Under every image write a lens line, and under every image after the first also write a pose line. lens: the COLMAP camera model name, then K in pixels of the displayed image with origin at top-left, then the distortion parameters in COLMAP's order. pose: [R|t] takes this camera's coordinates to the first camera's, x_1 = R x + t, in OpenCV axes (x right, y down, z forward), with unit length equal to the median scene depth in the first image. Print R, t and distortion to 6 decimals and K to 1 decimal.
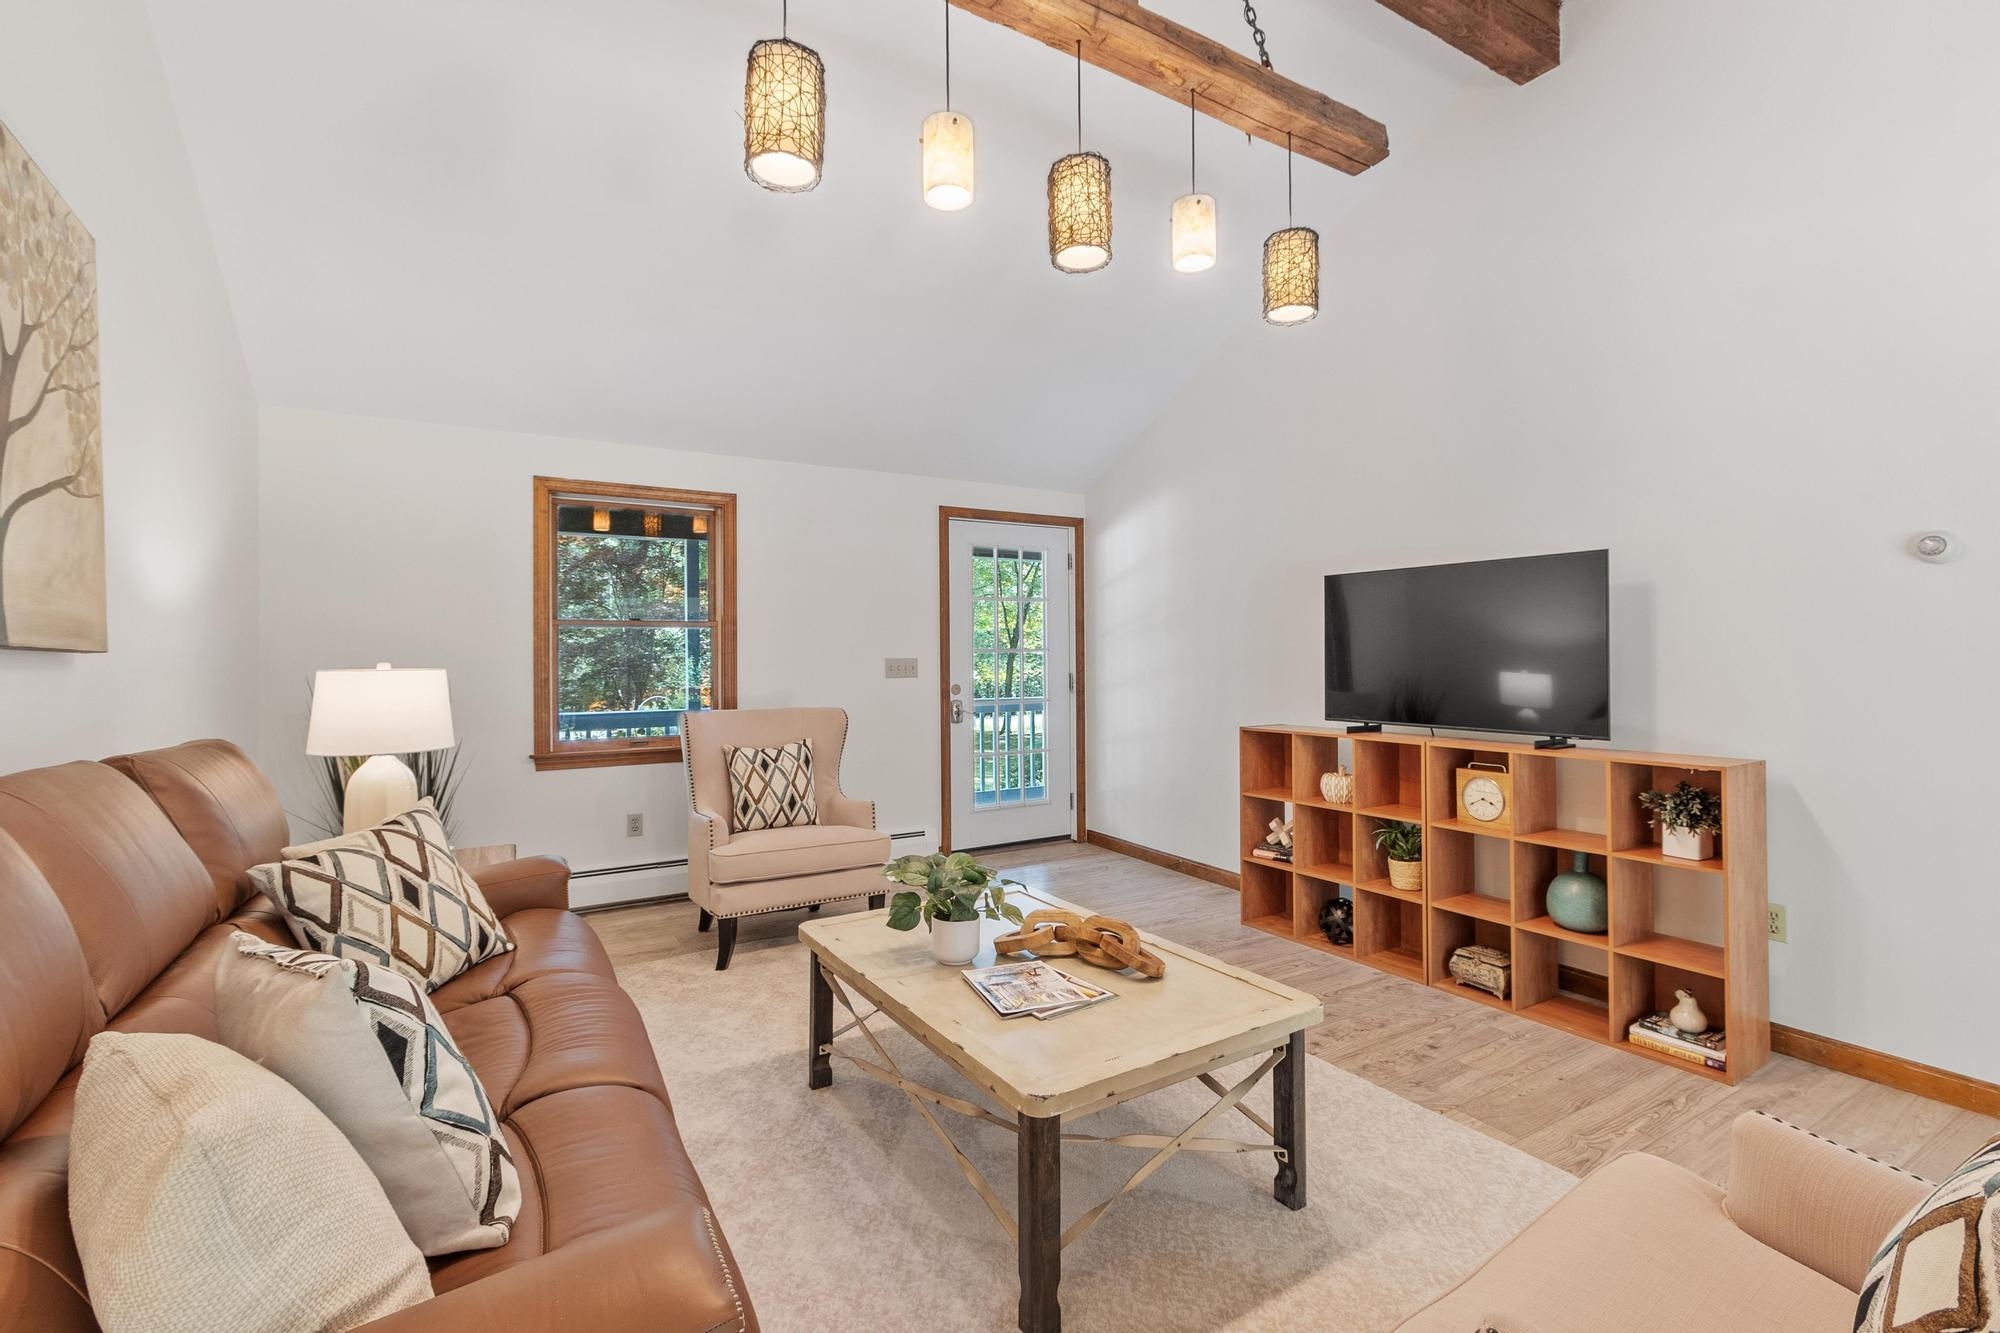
lens RADIAL K [[874.8, 0, 1001.4], [0, 874.8, 659.9], [0, 0, 1]] dist [0.000816, 0.000296]
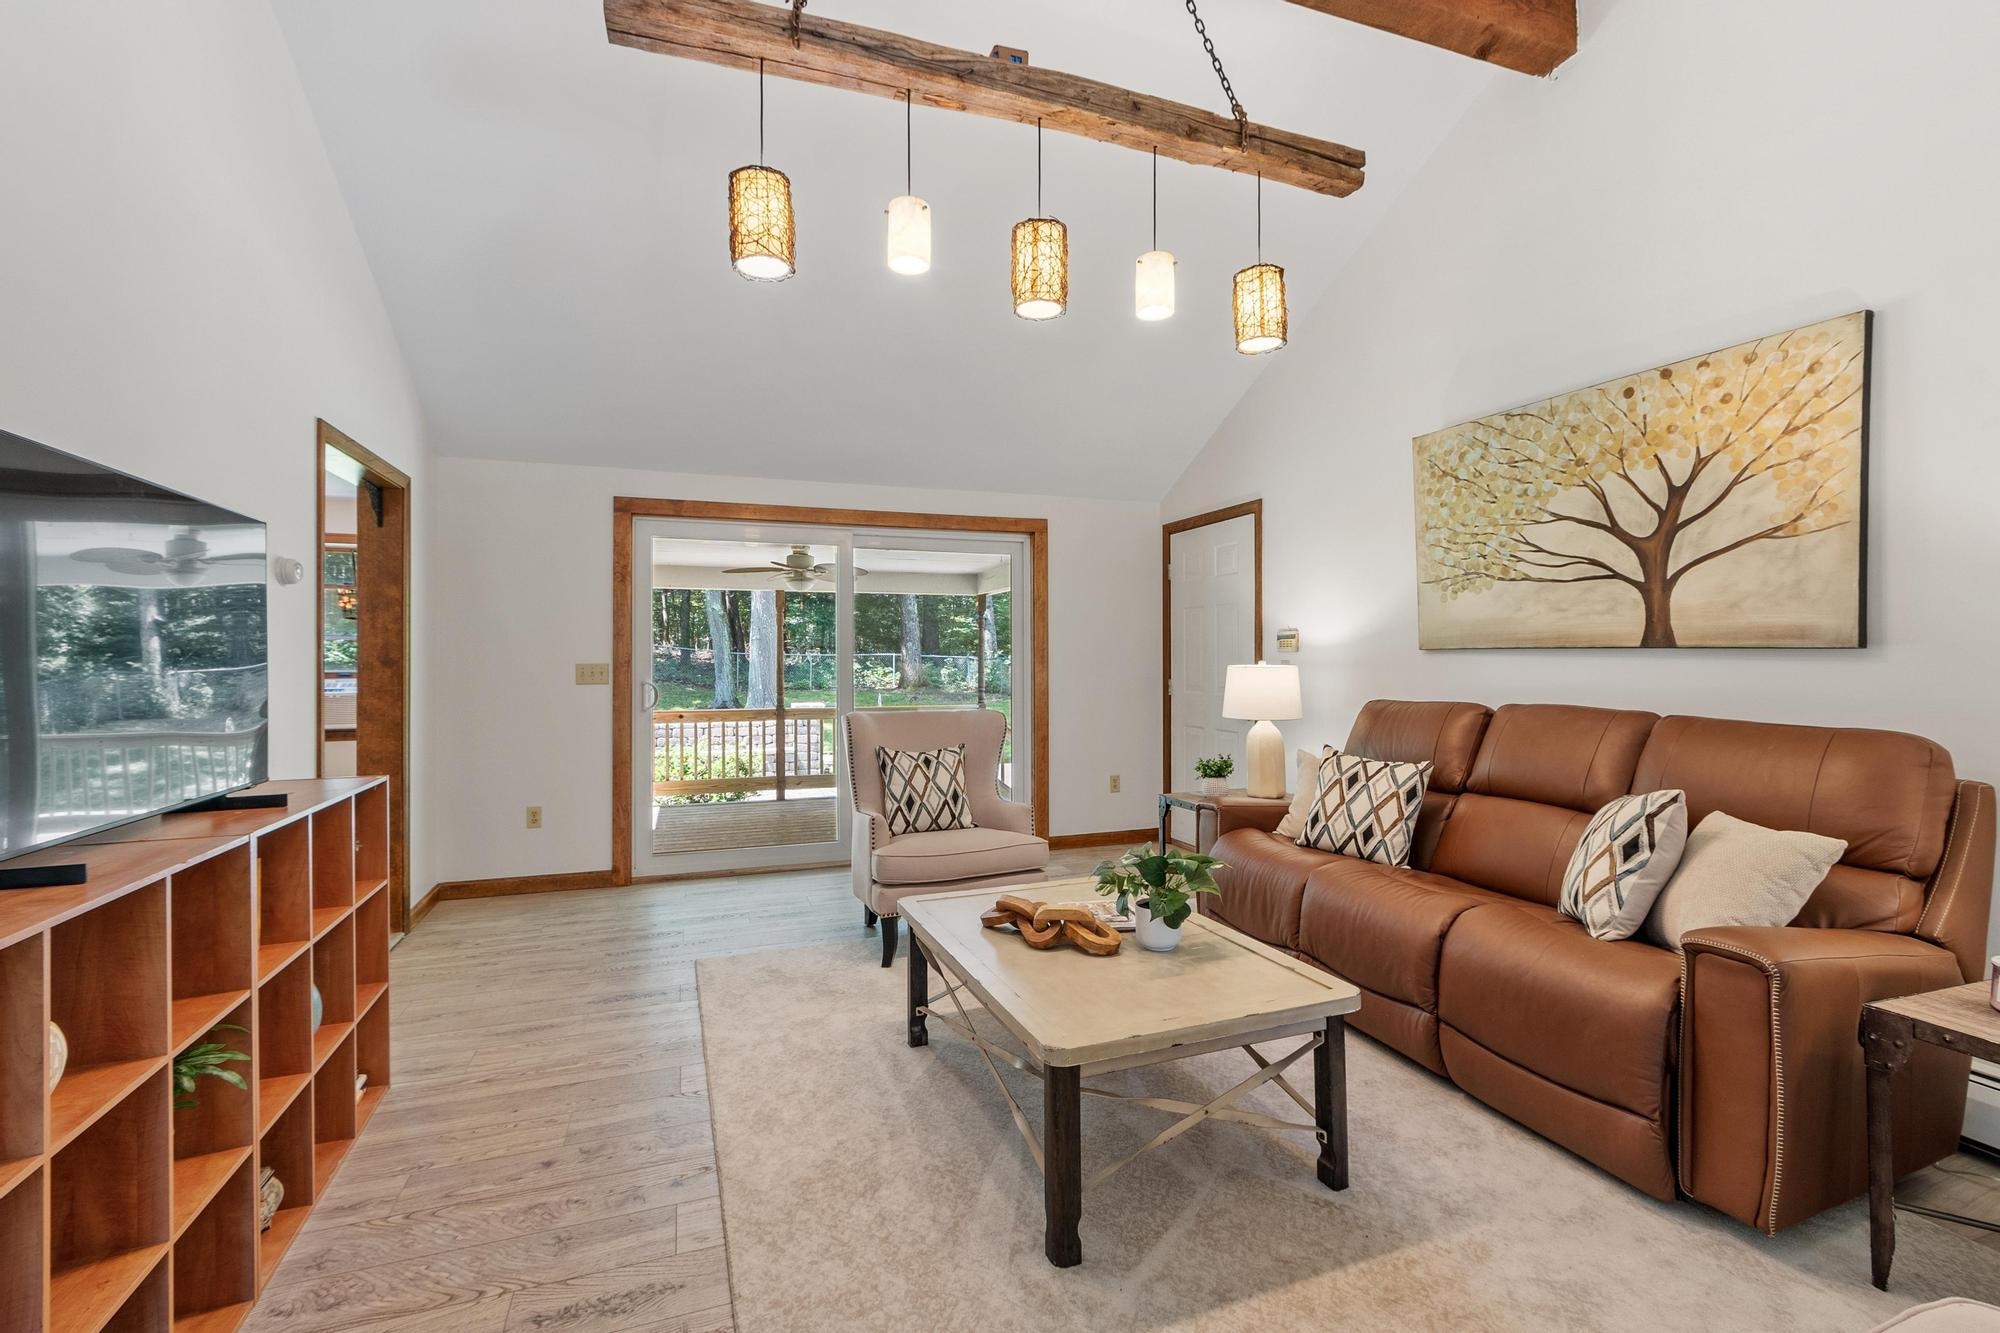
lens RADIAL K [[874.8, 0, 1001.4], [0, 874.8, 659.9], [0, 0, 1]] dist [0.000816, 0.000296]
pose [[-0.981470, 0.010356, 0.191333, -0.058542], [0.010961, 0.999938, 0.002104, -0.004706], [-0.191300, 0.004162, -0.981523, 1.677818]]
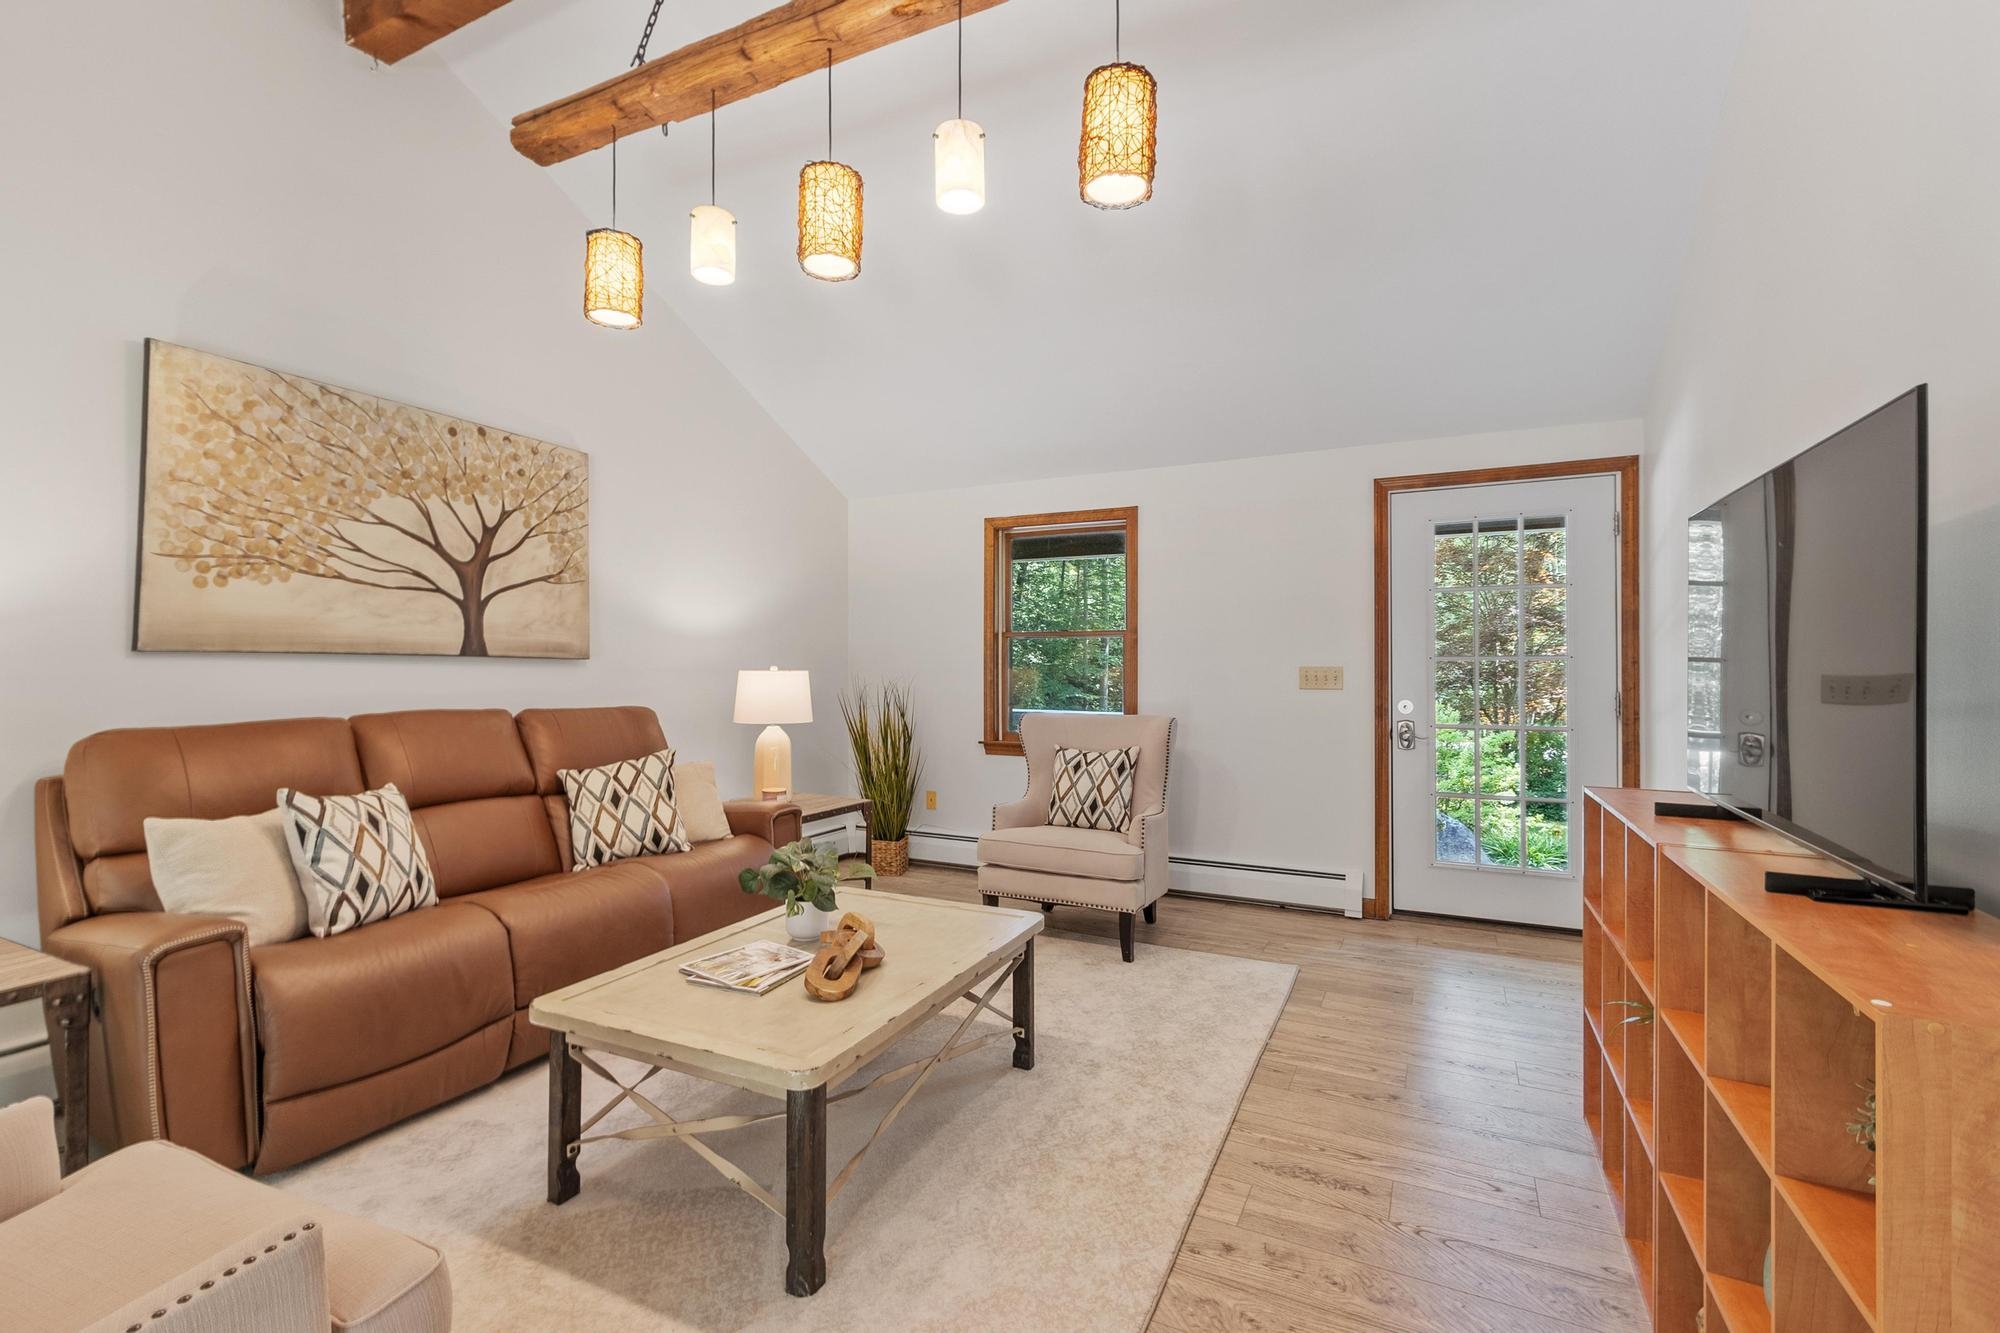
lens RADIAL K [[903.3, 0, 998.2], [0, 903.3, 673.5], [0, 0, 1]] dist [0.001961, 0.000419]
pose [[0.529106, 0.015345, -0.848417, 0.846956], [-0.009257, 0.999881, 0.012311, -0.006325], [0.848505, 0.001340, 0.529185, 0.484989]]
